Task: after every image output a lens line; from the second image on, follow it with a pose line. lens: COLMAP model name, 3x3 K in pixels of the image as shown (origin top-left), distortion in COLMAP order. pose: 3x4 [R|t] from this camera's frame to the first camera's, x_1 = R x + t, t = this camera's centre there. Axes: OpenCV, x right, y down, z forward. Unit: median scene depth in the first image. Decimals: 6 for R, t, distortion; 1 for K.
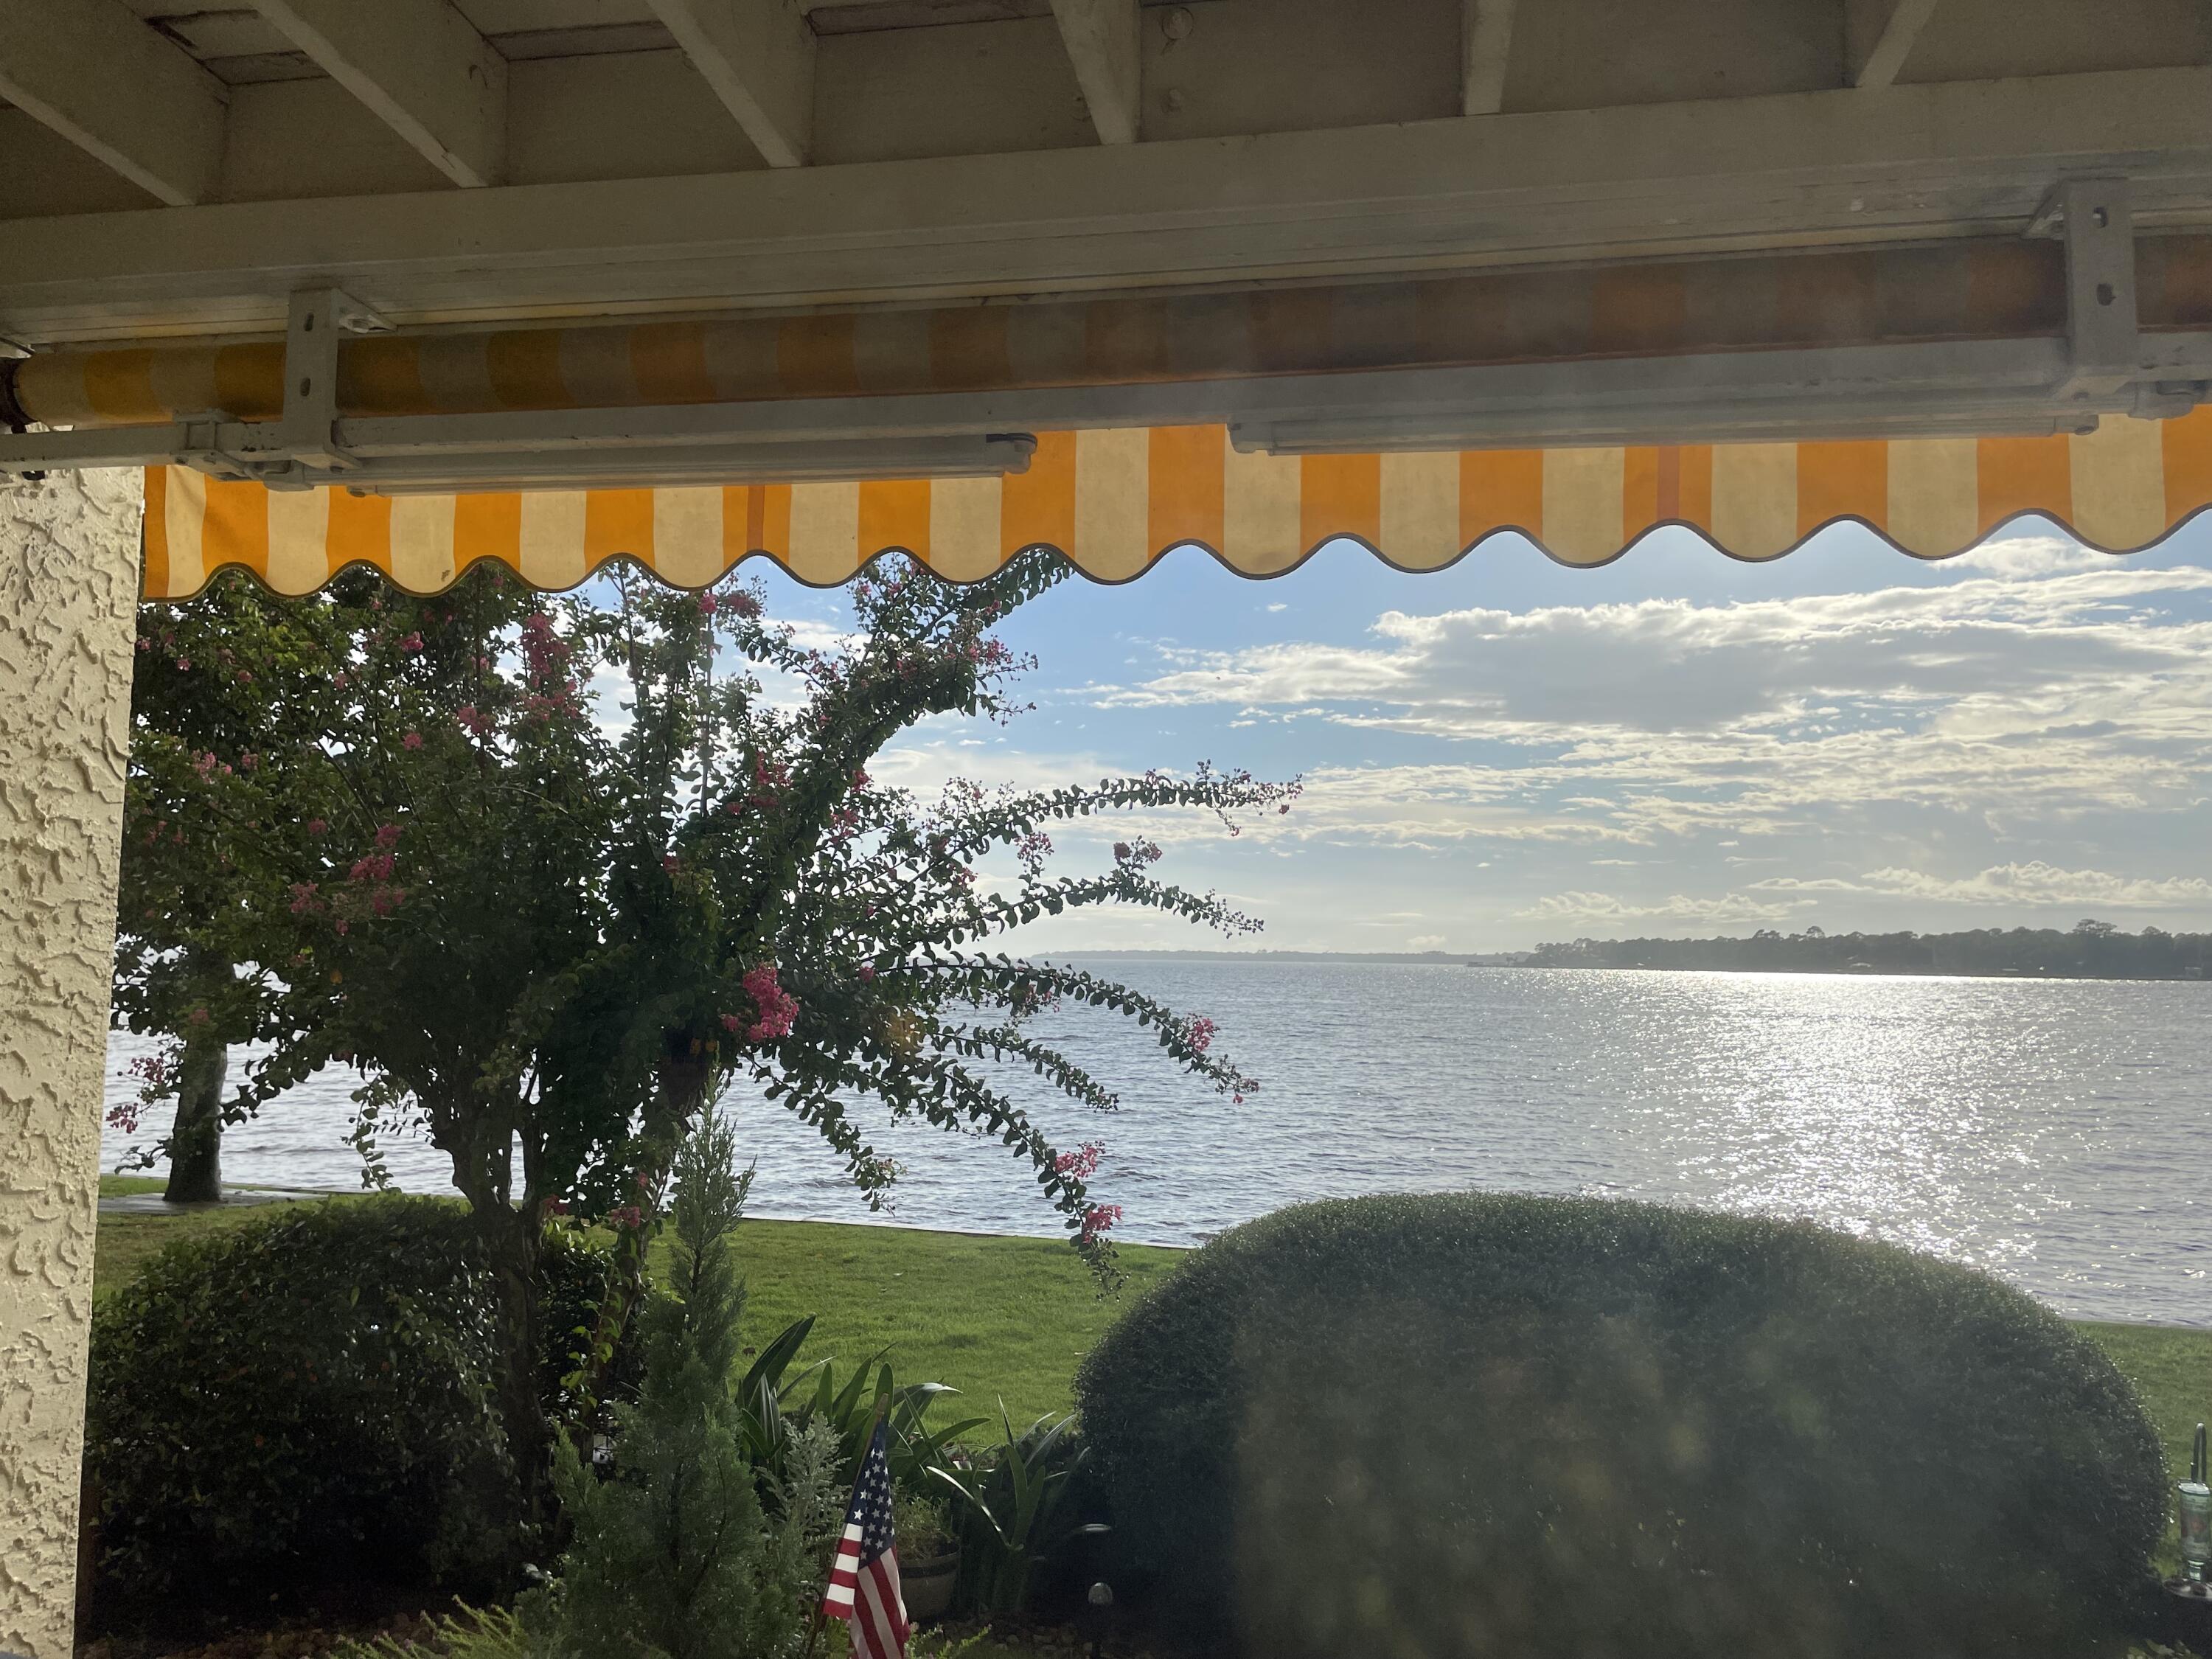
lens RADIAL K [[1678.7, 0, 1101.4], [0, 1678.7, 823.5], [0, 0, 1]] dist [0.012239, 0.000563]
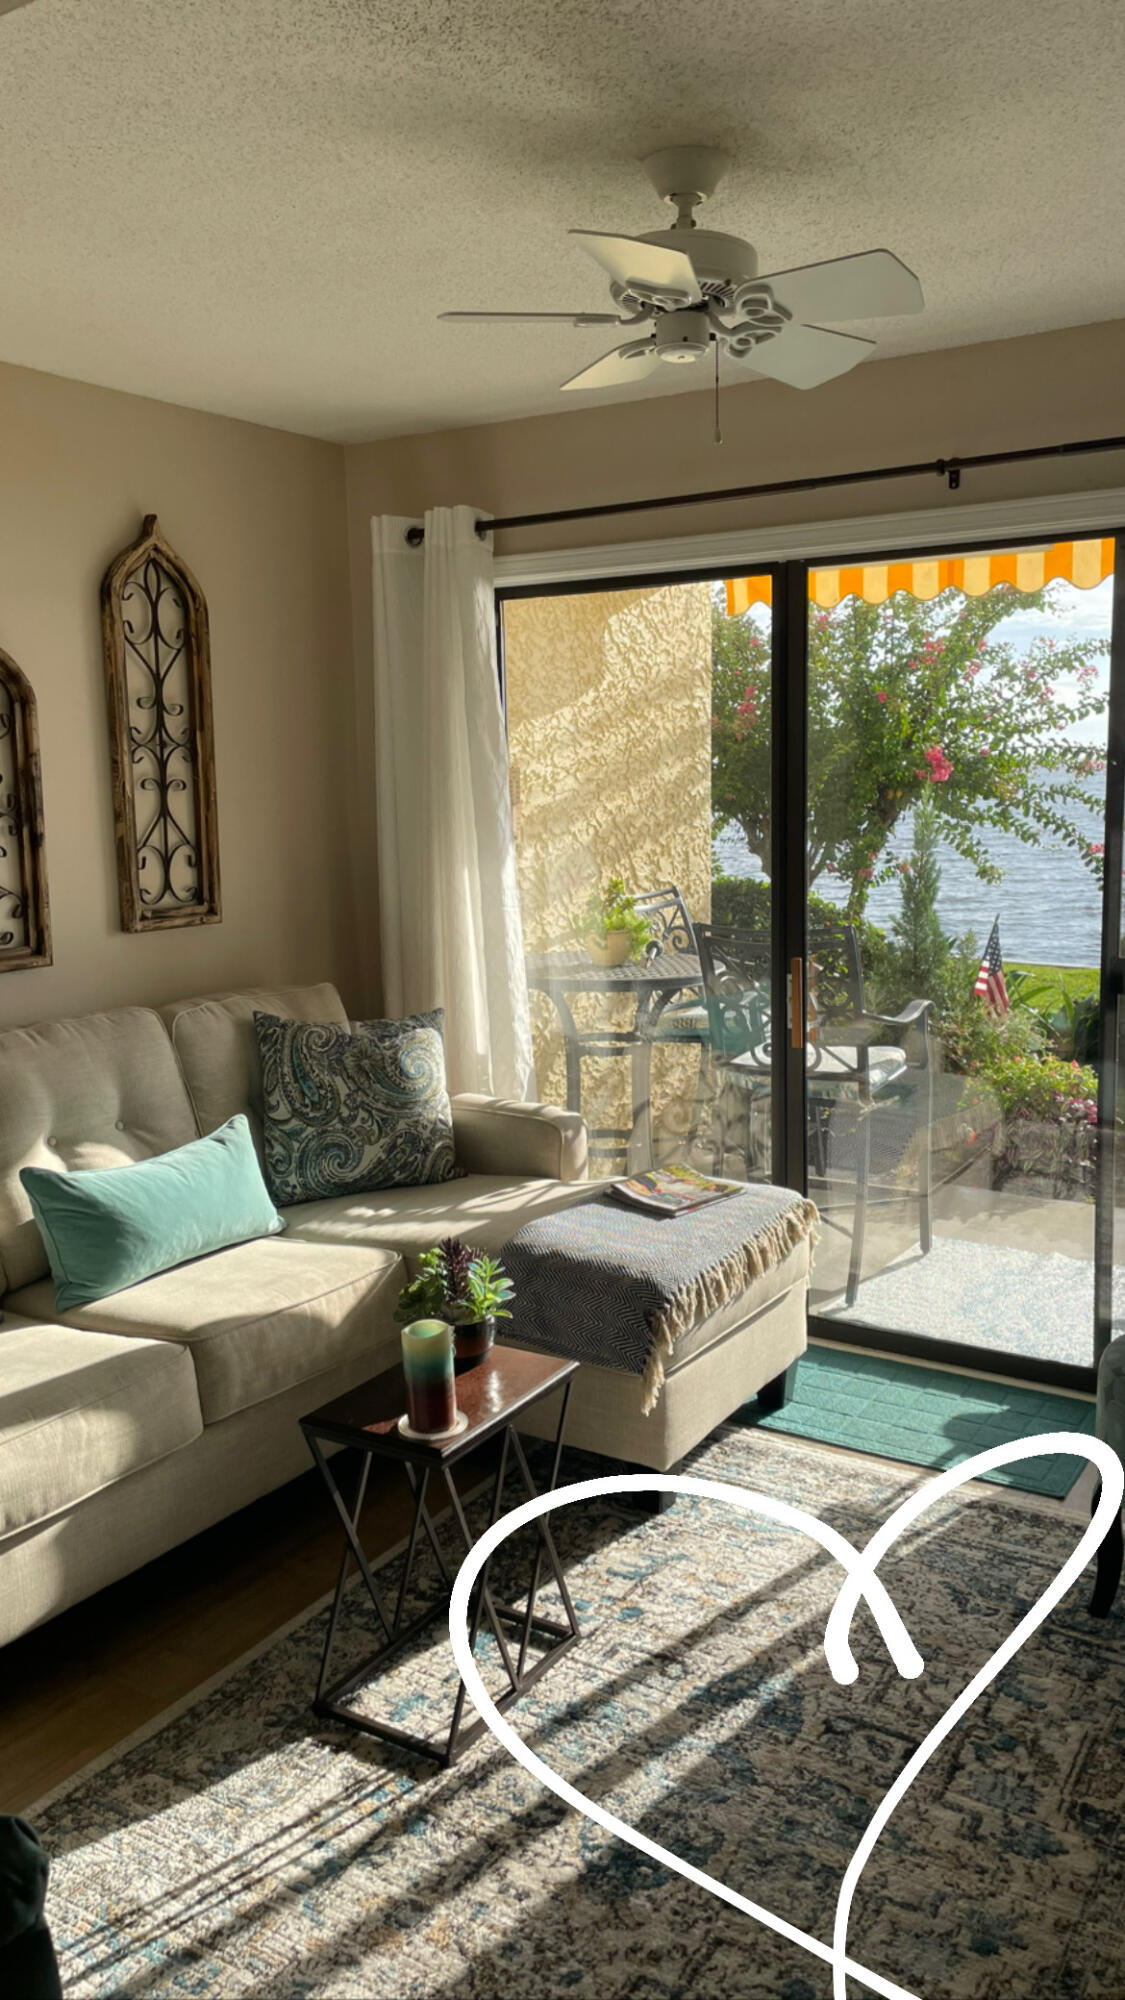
lens RADIAL K [[1519.2, 0, 553.2], [0, 1519.2, 979.5], [0, 0, 1]] dist [0.012591, 0.000889]
pose [[0.919027, 0.024788, -0.393415, 0.075791], [0.061615, 0.976721, 0.205474, -0.033312], [0.389350, -0.213076, 0.896106, -0.638736]]
